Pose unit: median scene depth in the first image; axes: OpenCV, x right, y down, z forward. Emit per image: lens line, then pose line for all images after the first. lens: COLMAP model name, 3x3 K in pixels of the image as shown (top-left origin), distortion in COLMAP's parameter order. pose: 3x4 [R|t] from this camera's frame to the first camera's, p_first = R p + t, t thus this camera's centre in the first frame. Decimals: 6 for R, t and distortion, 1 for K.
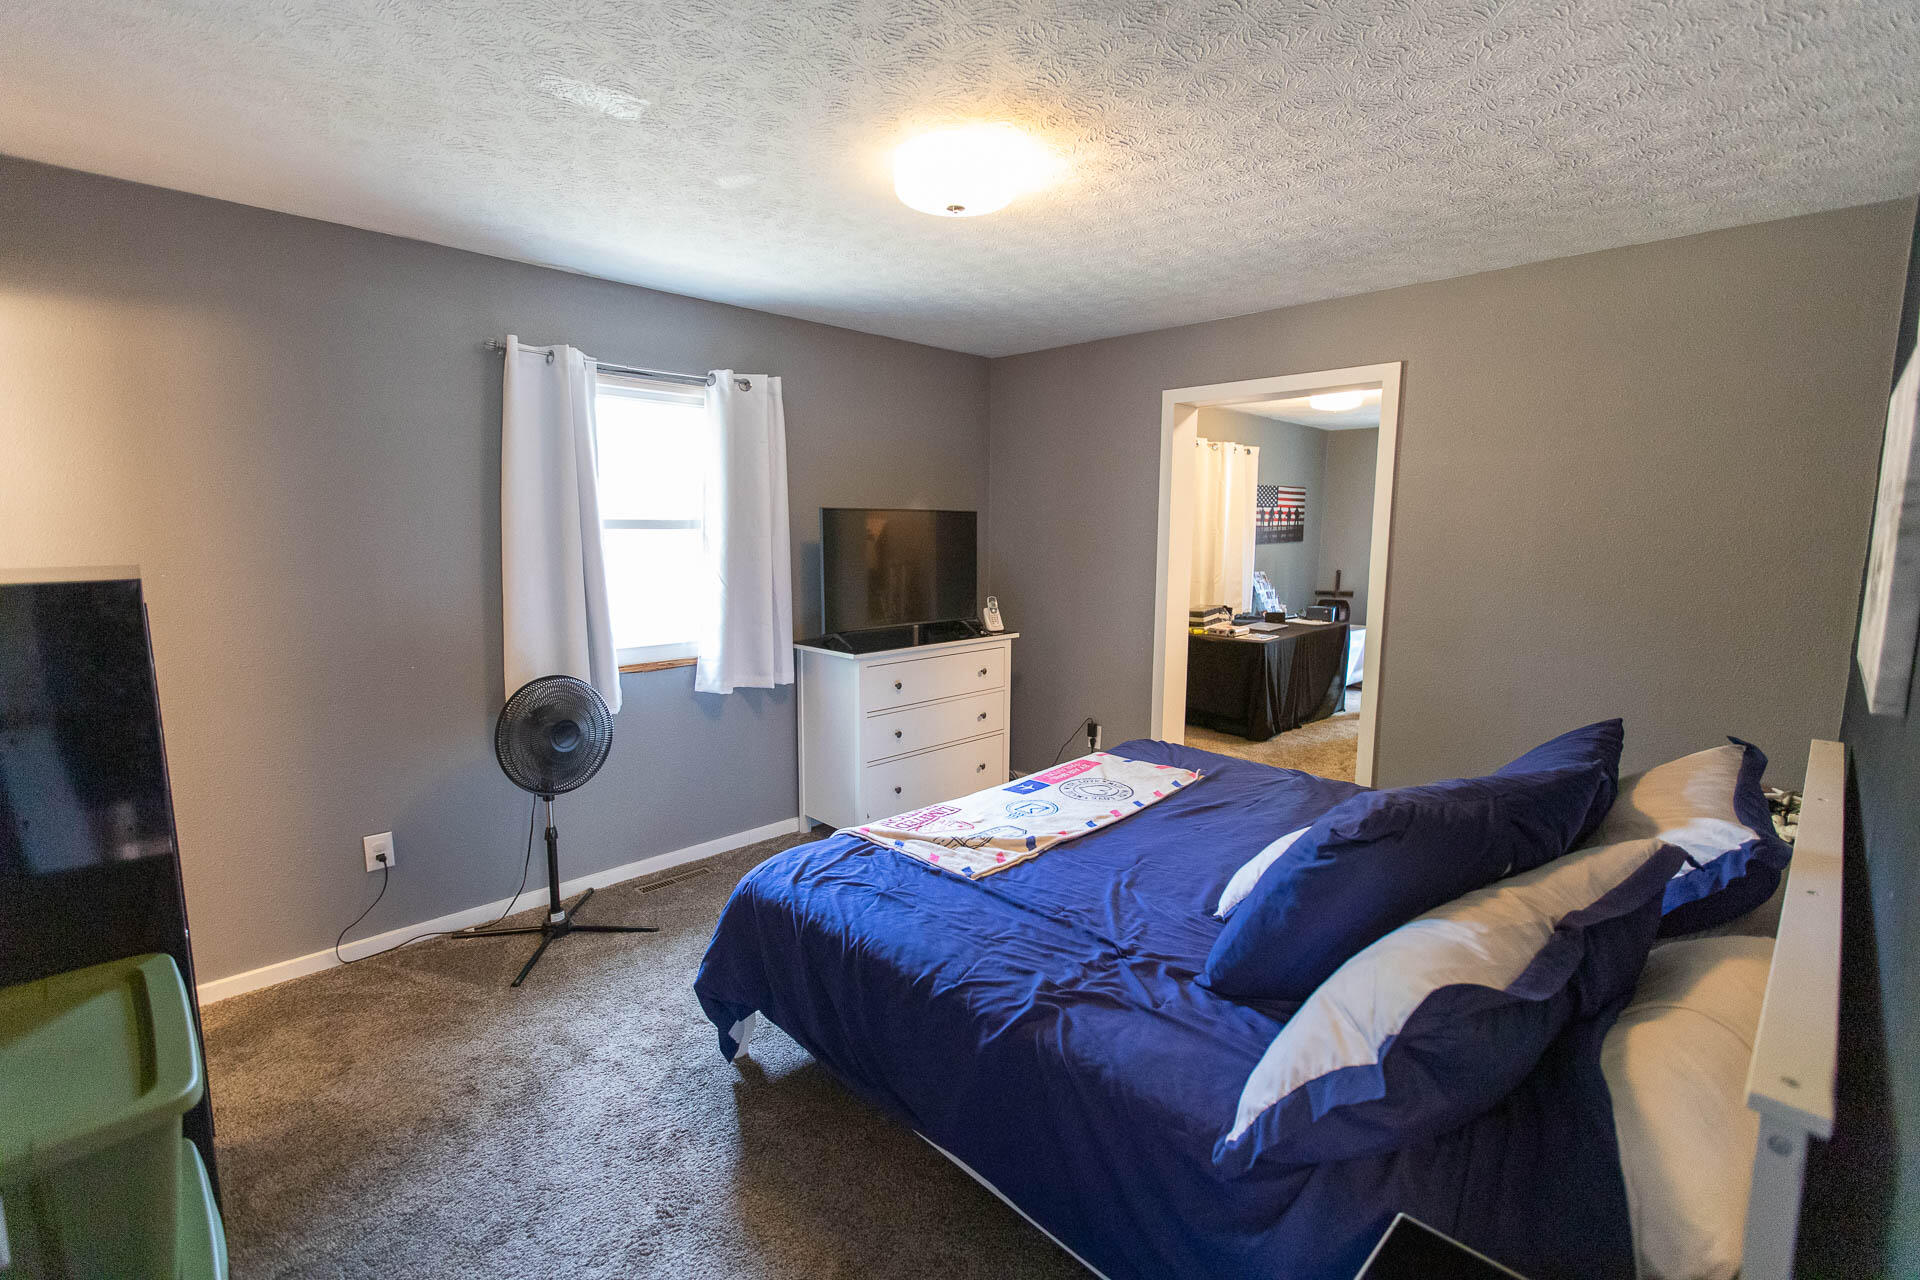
lens RADIAL K [[863.1, 0, 950.0], [0, 863.1, 646.3], [0, 0, 1]] dist [0.010280, -0.005792]
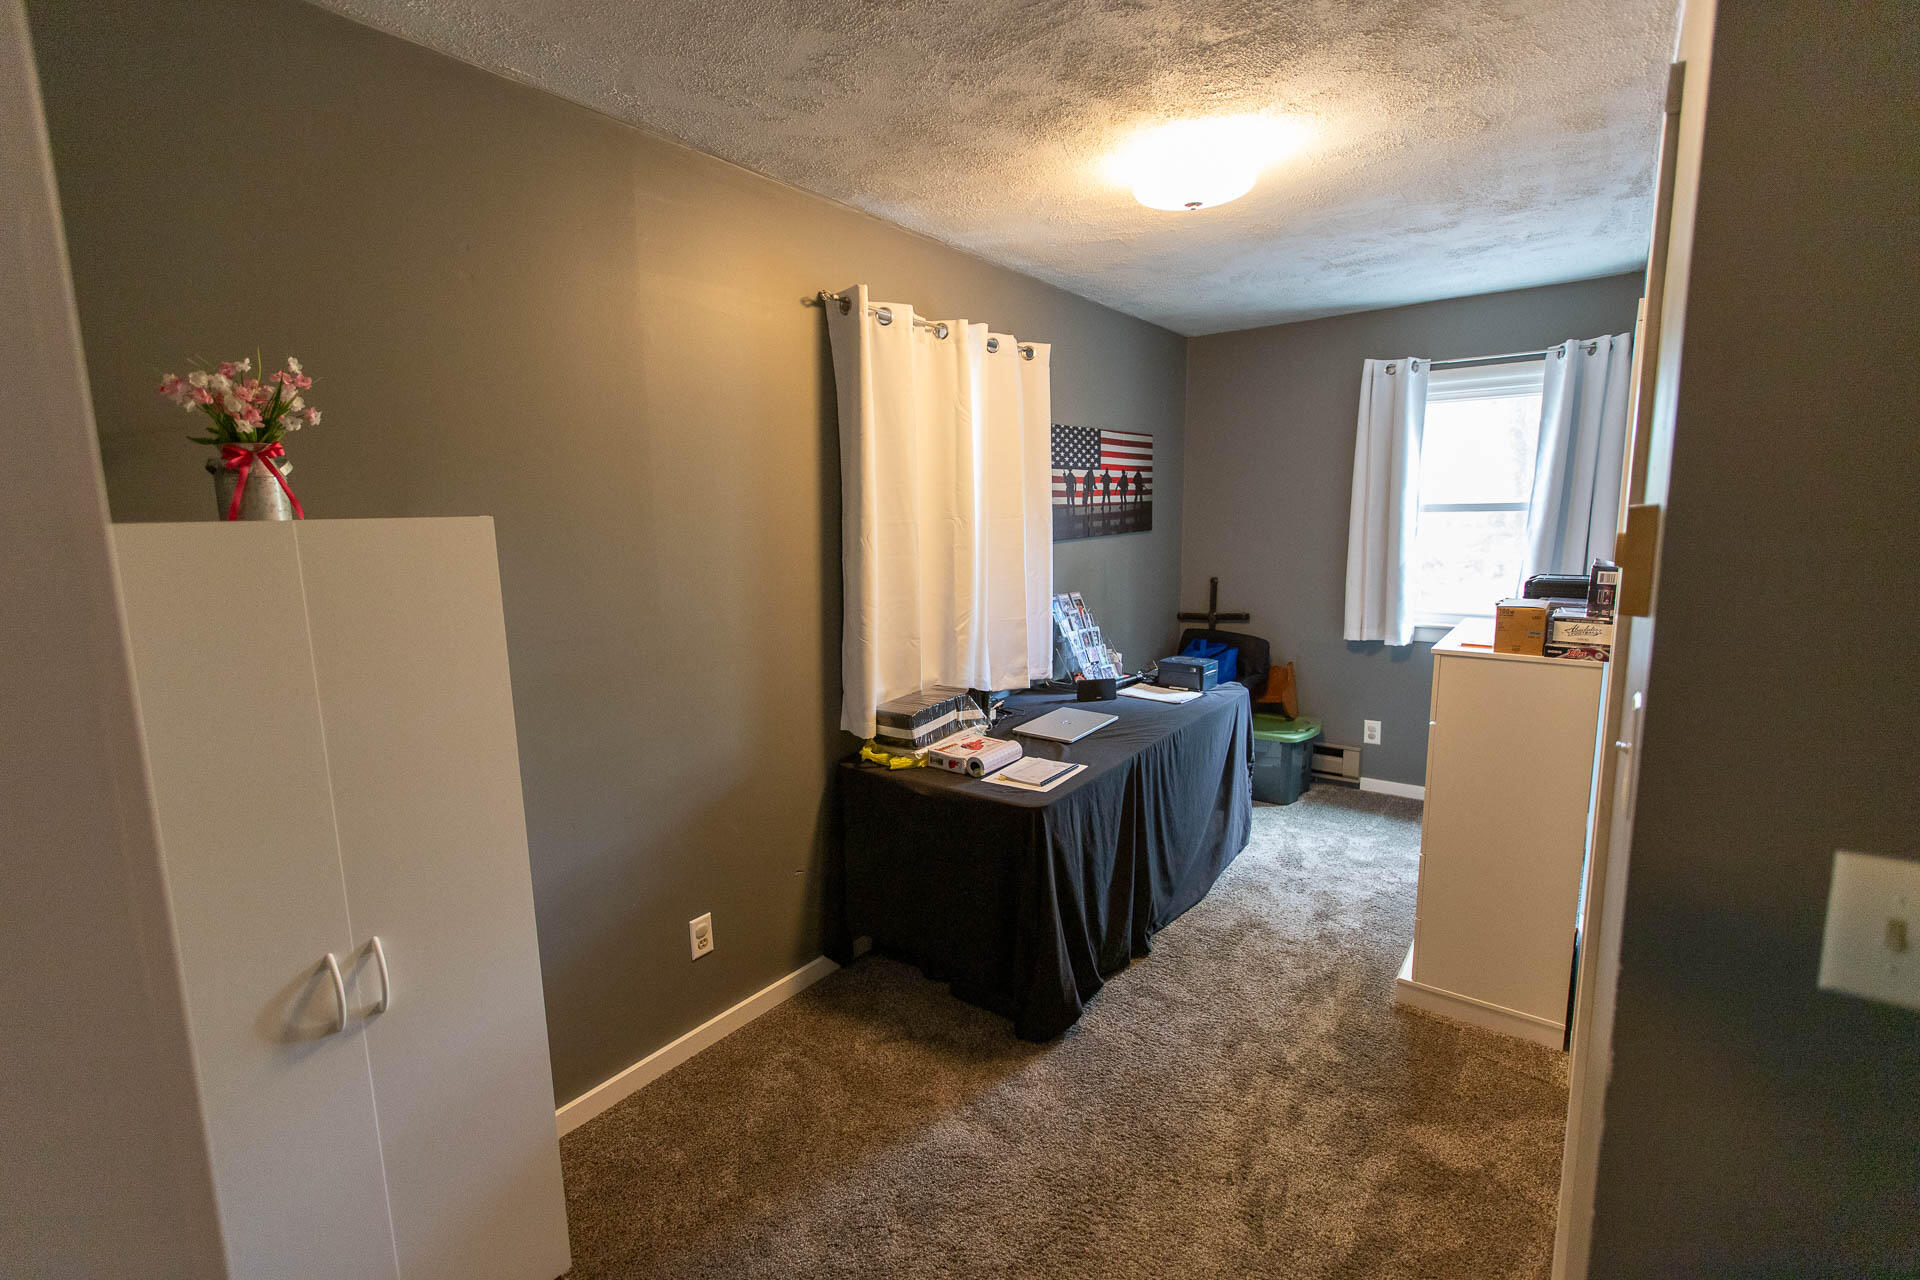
lens RADIAL K [[863.1, 0, 951.1], [0, 863.1, 635.5], [0, 0, 1]] dist [0.010280, -0.005792]
pose [[0.991408, -0.041910, 0.123912, 0.225717], [0.040771, 0.999100, 0.011712, -0.071205], [-0.124292, -0.006559, 0.992224, 0.501035]]
